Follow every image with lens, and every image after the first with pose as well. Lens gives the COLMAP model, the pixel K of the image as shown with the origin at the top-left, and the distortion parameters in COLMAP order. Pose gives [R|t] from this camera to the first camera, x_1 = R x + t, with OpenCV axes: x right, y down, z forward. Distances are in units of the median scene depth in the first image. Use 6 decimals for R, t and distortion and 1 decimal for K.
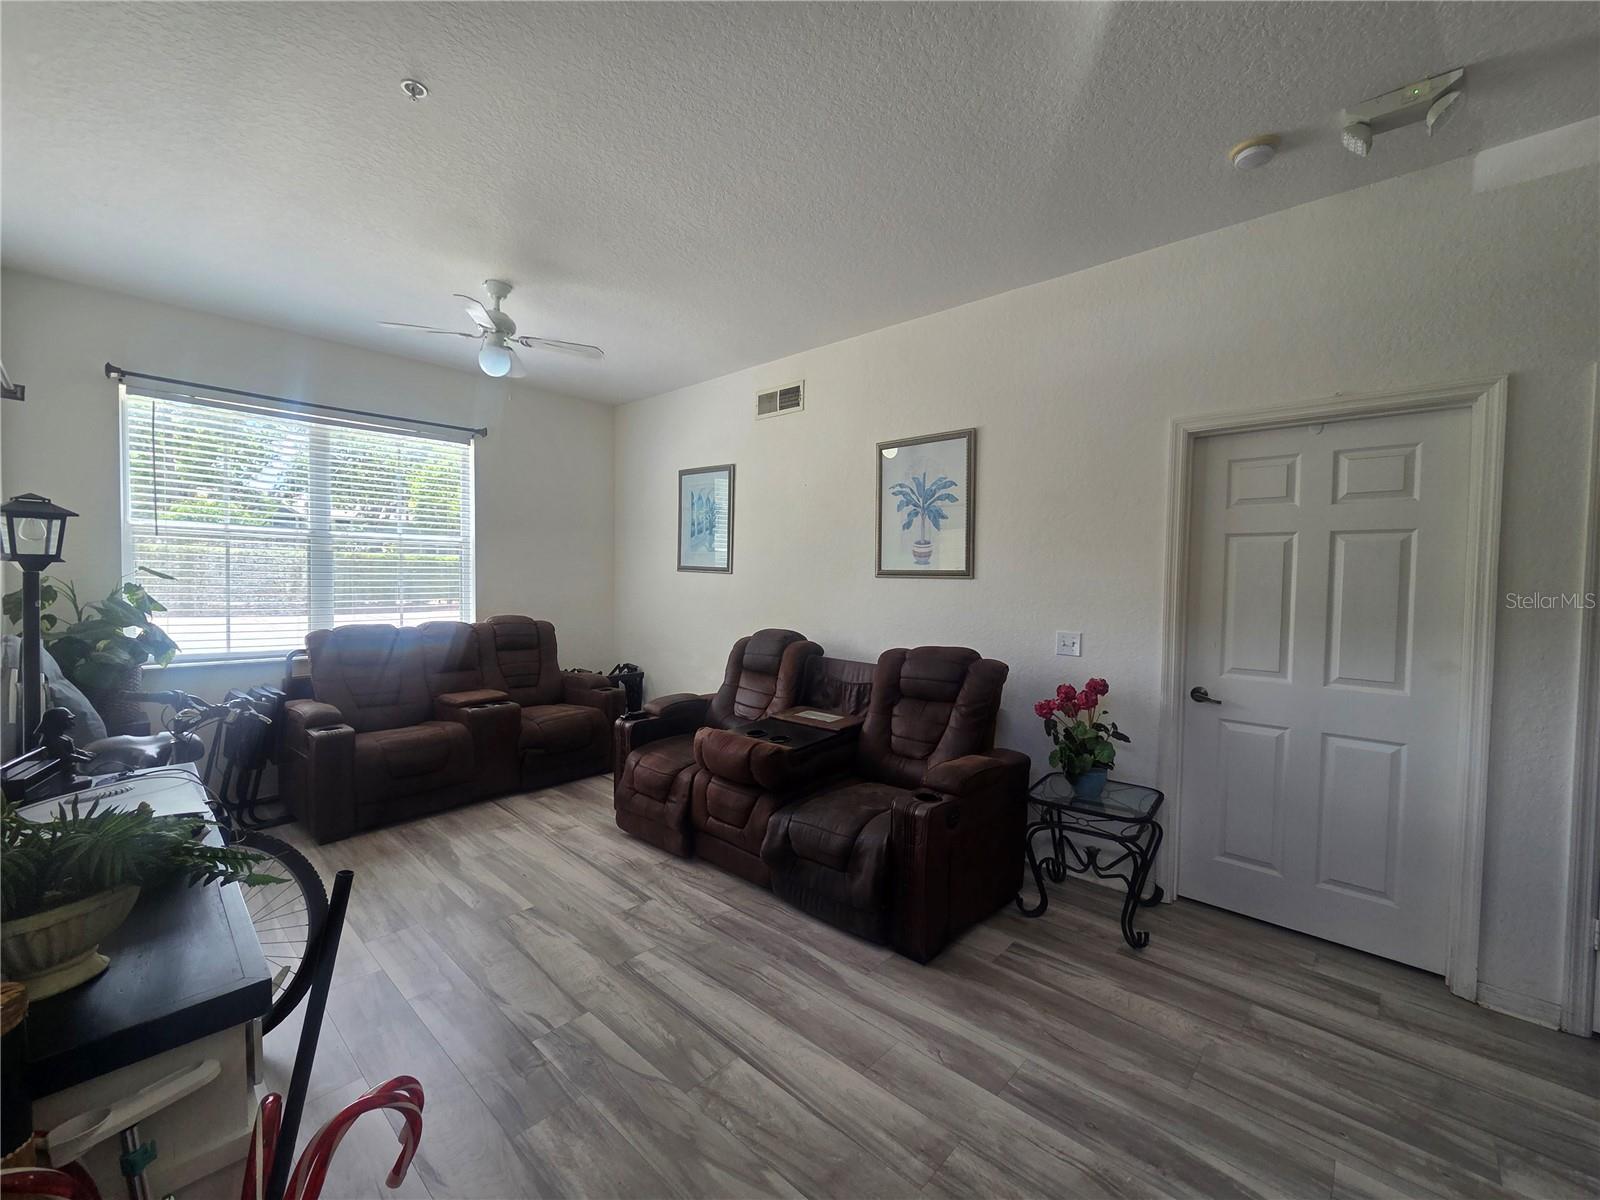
lens RADIAL K [[659.3, 0, 798.8], [0, 659.3, 597.4], [0, 0, 1]] dist [0.002324, 0.000066]
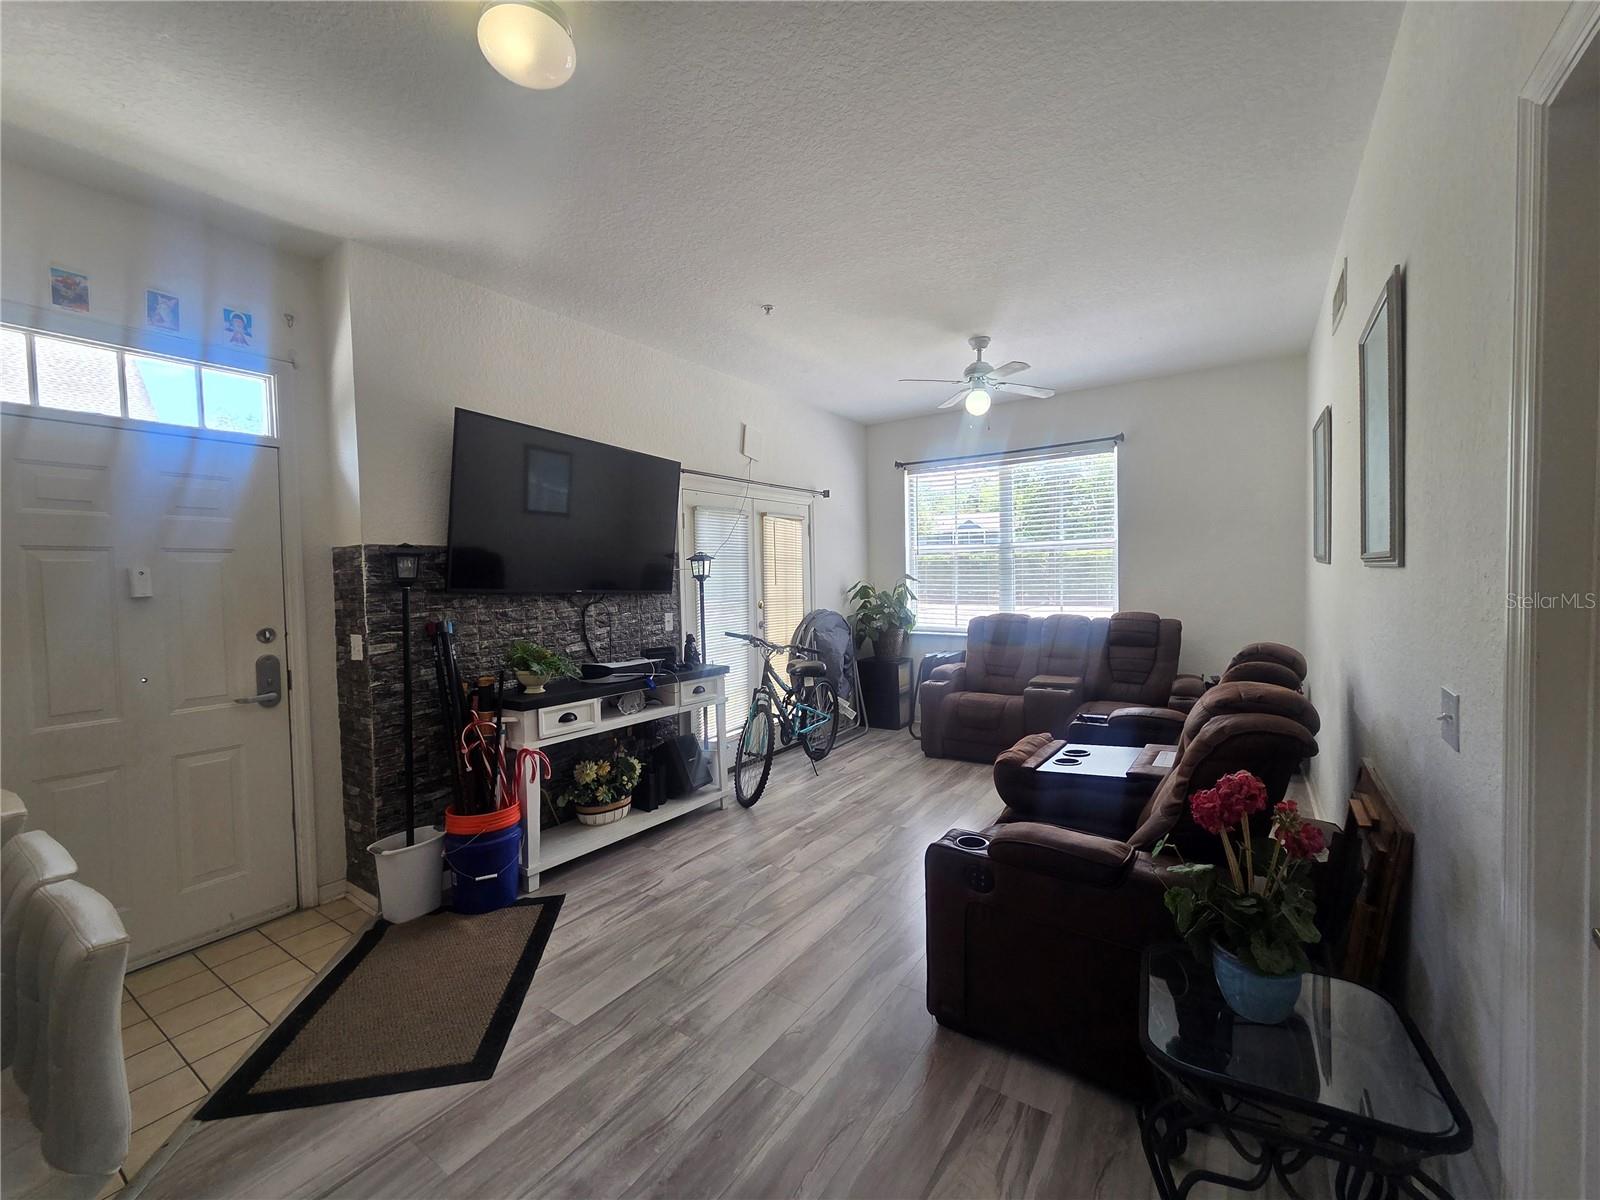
lens RADIAL K [[656.7, 0, 798.9], [0, 656.7, 601.5], [0, 0, 1]] dist [0.001158, -0.000074]
pose [[0.146300, 0.022526, -0.988984, 0.952221], [-0.008302, 0.999733, 0.021543, -0.013017], [0.989205, 0.005059, 0.146448, 0.654889]]
